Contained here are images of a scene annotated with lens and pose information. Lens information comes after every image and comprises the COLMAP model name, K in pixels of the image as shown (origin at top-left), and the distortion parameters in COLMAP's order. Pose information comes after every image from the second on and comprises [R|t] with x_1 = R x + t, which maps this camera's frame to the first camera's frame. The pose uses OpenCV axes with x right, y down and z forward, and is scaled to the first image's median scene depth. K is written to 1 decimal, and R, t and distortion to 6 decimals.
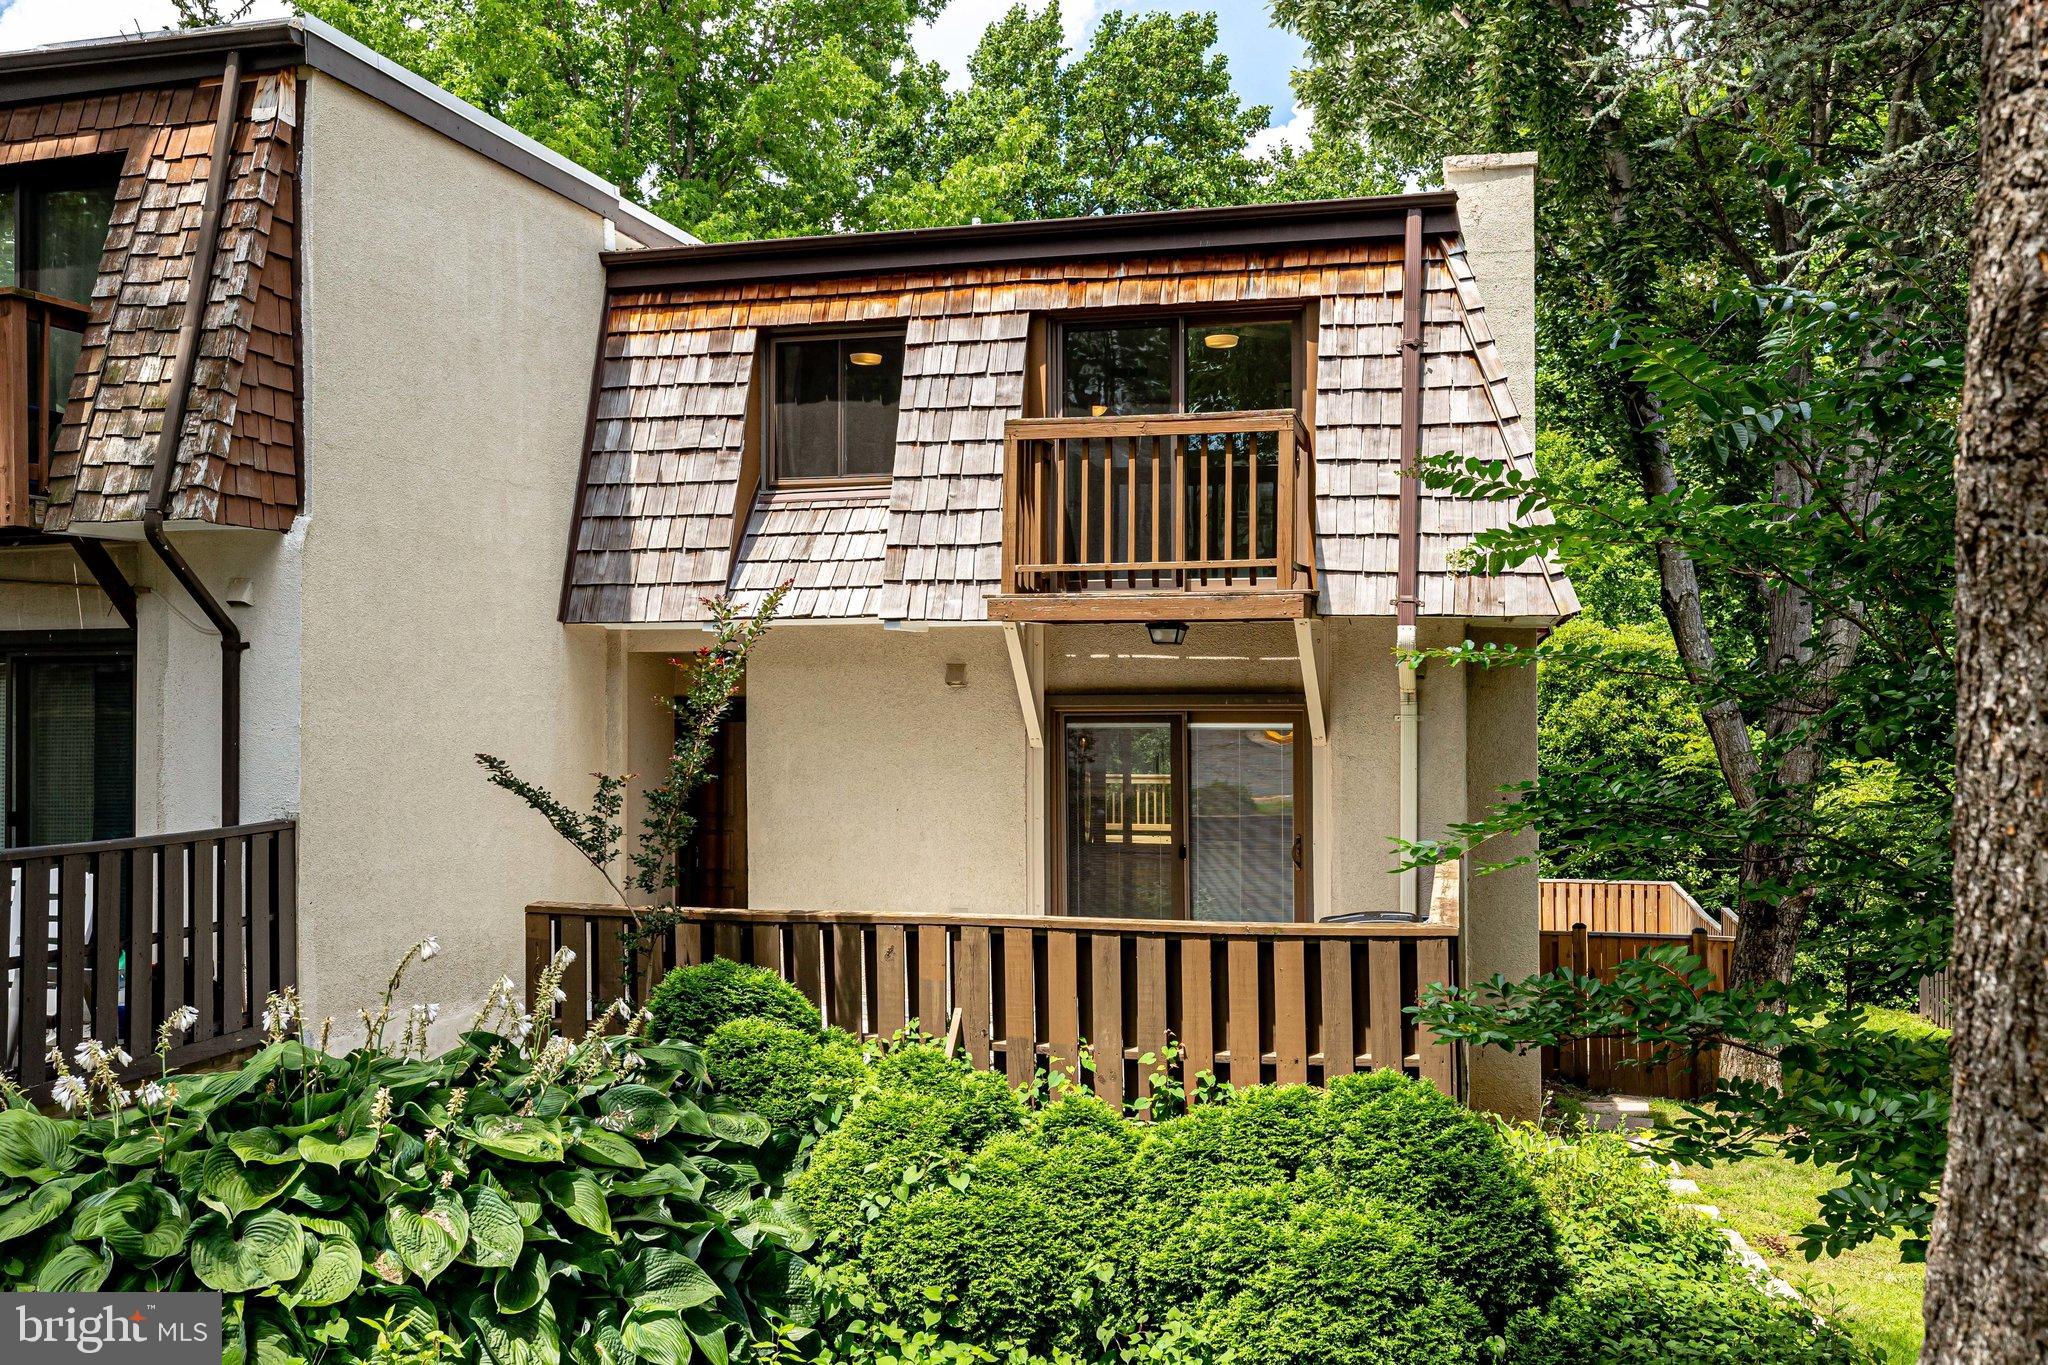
lens RADIAL K [[1722.8, 0, 1074.8], [0, 1722.8, 649.1], [0, 0, 1]] dist [-0.002935, 0.002836]
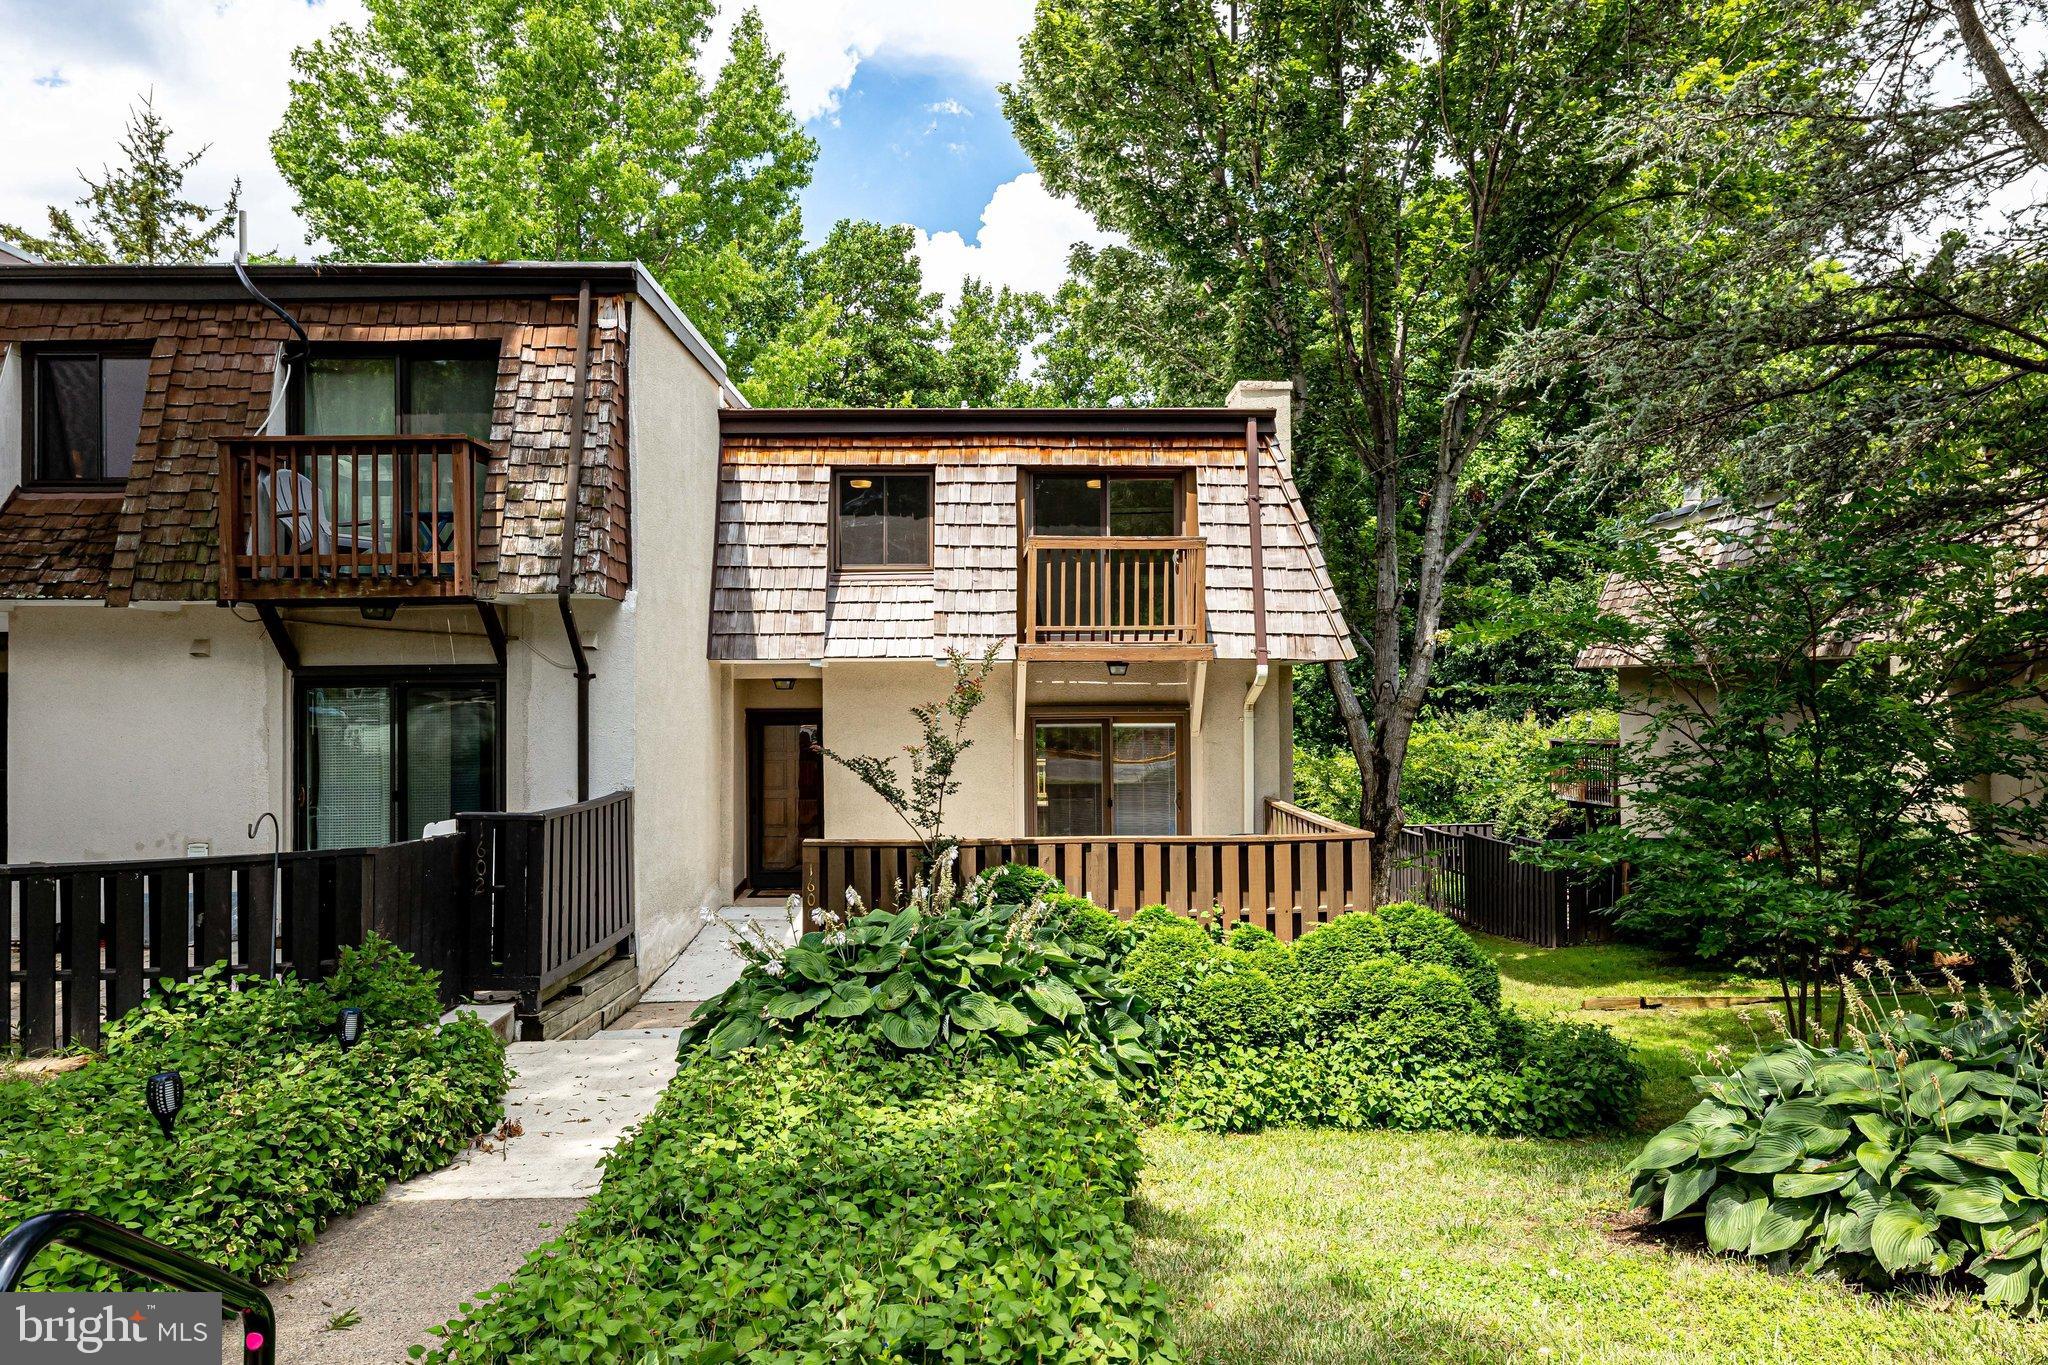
lens RADIAL K [[1257.4, 0, 1054.1], [0, 1257.4, 675.5], [0, 0, 1]] dist [-0.008268, 0.002772]
pose [[0.963615, 0.003003, 0.267276, -0.312149], [-0.004094, 0.999985, 0.003528, -0.006460], [-0.267261, -0.004494, 0.963614, -0.132562]]
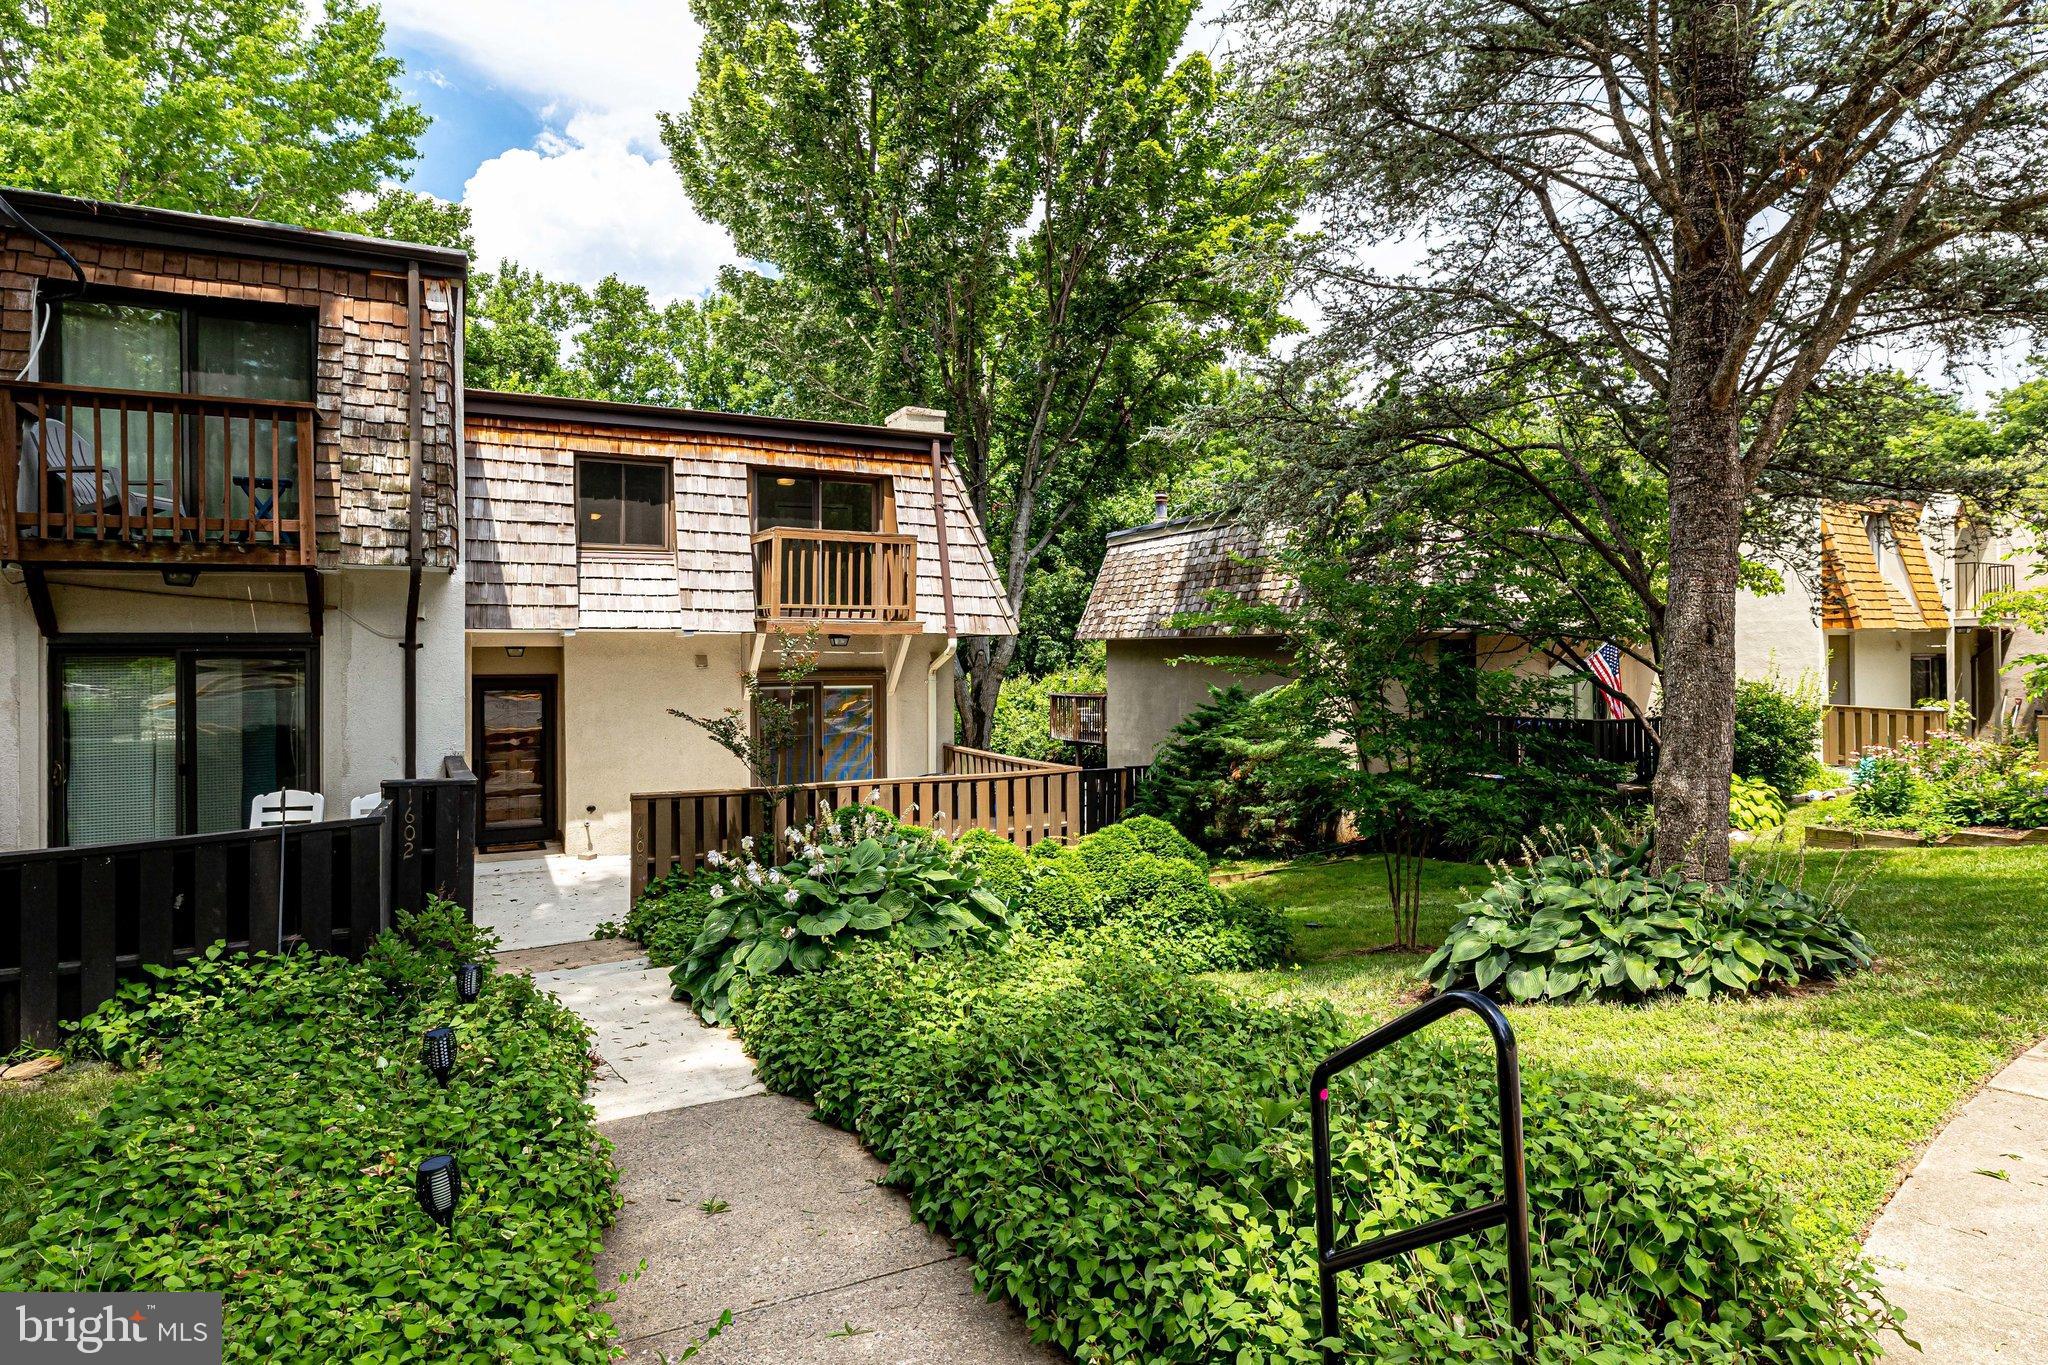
lens RADIAL K [[1077.8, 0, 1022.3], [0, 1077.8, 647.3], [0, 0, 1]] dist [-0.003074, 0.000870]
pose [[0.765081, 0.006690, 0.643900, -0.558233], [-0.013923, 0.999884, 0.006155, -0.011402], [-0.643784, -0.013674, 0.765085, -0.076397]]
